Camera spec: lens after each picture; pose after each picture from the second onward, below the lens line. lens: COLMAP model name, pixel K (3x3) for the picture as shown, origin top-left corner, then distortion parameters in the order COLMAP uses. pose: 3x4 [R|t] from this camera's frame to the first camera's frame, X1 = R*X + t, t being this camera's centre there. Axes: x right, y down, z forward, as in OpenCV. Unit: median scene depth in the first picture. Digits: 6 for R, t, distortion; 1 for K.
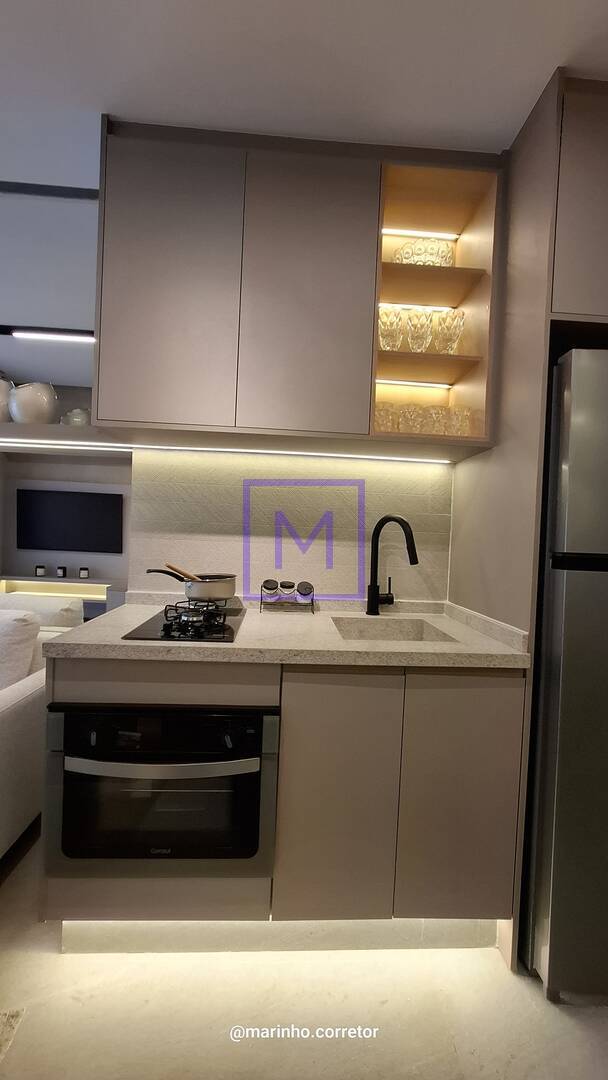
lens RADIAL K [[427.3, 0, 300.0], [0, 427.3, 546.5], [0, 0, 1]] dist [-0.006776, 0.002492]
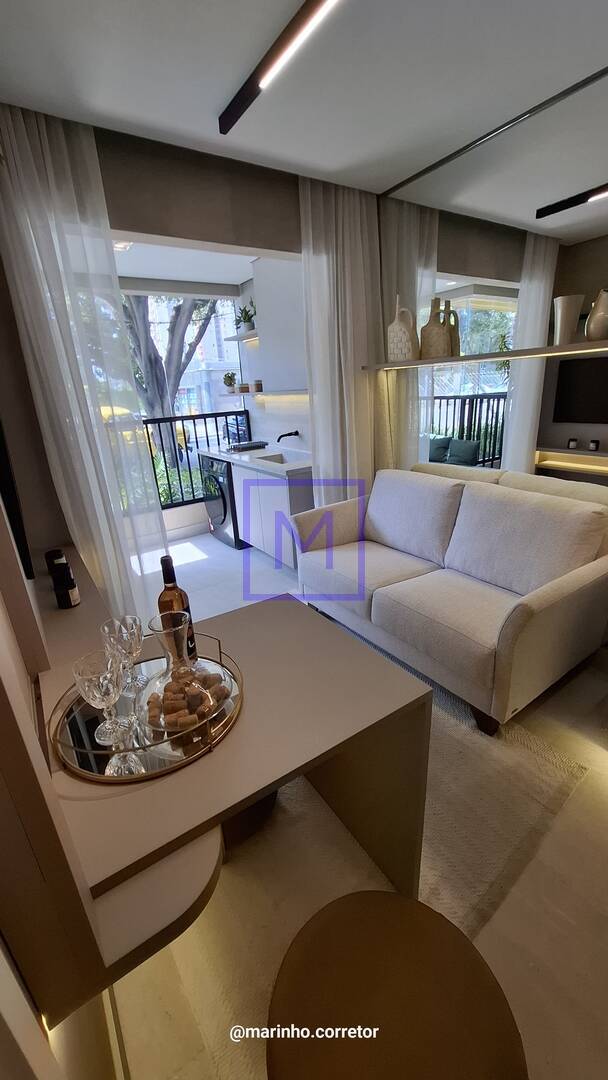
lens RADIAL K [[427.3, 0, 305.4], [0, 427.3, 544.5], [0, 0, 1]] dist [-0.006776, 0.002492]
pose [[0.521588, 0.225540, -0.822848, -0.073364], [0.063360, 0.951525, 0.300973, -0.190883], [0.850842, -0.209120, 0.482014, -0.383893]]
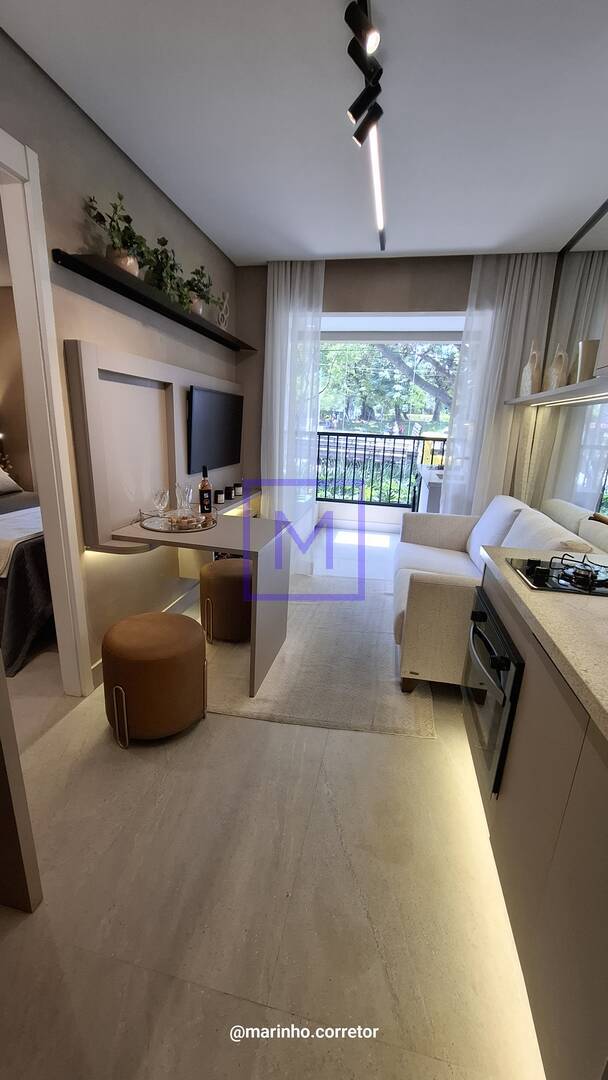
lens RADIAL K [[427.3, 0, 296.6], [0, 427.3, 540.0], [0, 0, 1]] dist [-0.006776, 0.002492]
pose [[-0.247929, 0.197705, -0.948390, 0.850882], [-0.076992, 0.971838, 0.222720, -0.063315], [0.965714, 0.128237, -0.225725, 0.600372]]
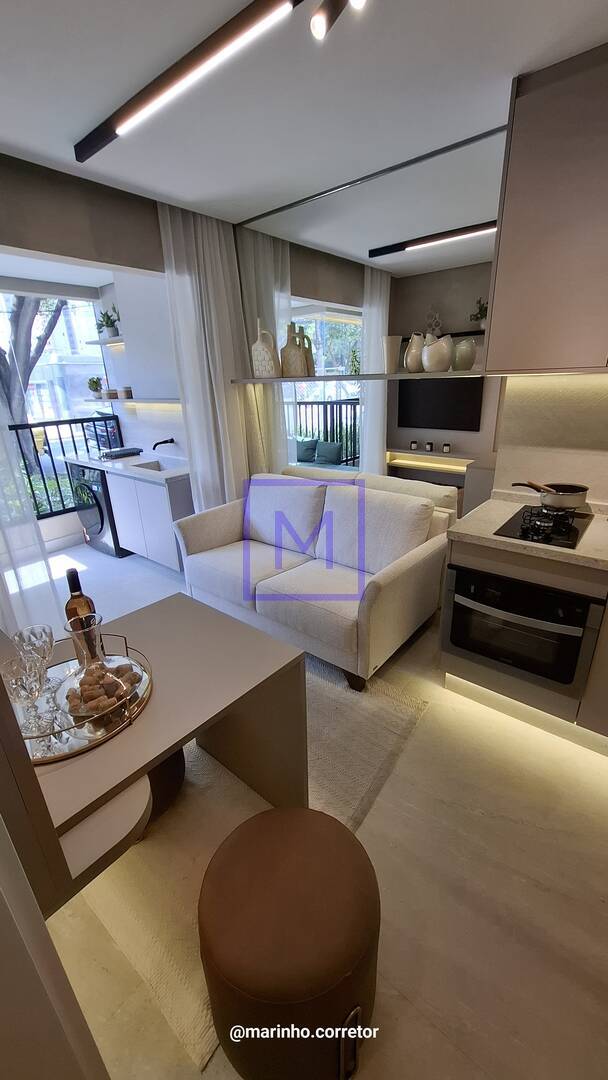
lens RADIAL K [[427.3, 0, 304.9], [0, 427.3, 544.5], [0, 0, 1]] dist [-0.006776, 0.002492]
pose [[0.739022, 0.180908, -0.648937, 0.084556], [0.051223, 0.945392, 0.321886, -0.260439], [0.671731, -0.271121, 0.689399, -0.500863]]
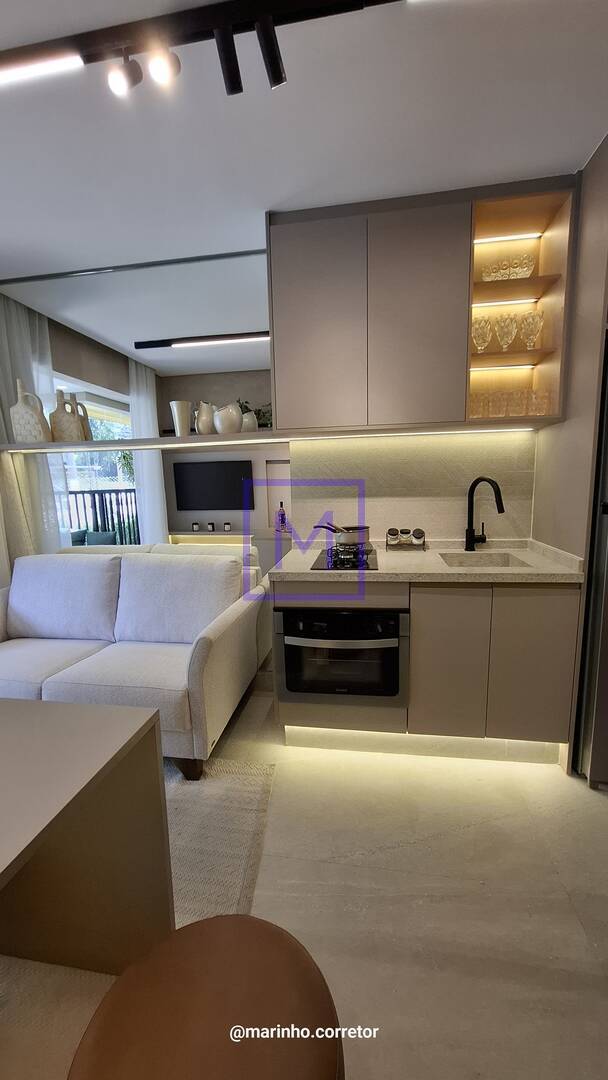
lens RADIAL K [[427.3, 0, 301.7], [0, 427.3, 546.3], [0, 0, 1]] dist [-0.006776, 0.002492]
pose [[0.977341, -0.035985, -0.208590, -0.090128], [0.063380, 0.989981, 0.126178, -0.078034], [0.201959, -0.136539, 0.969830, -0.555629]]
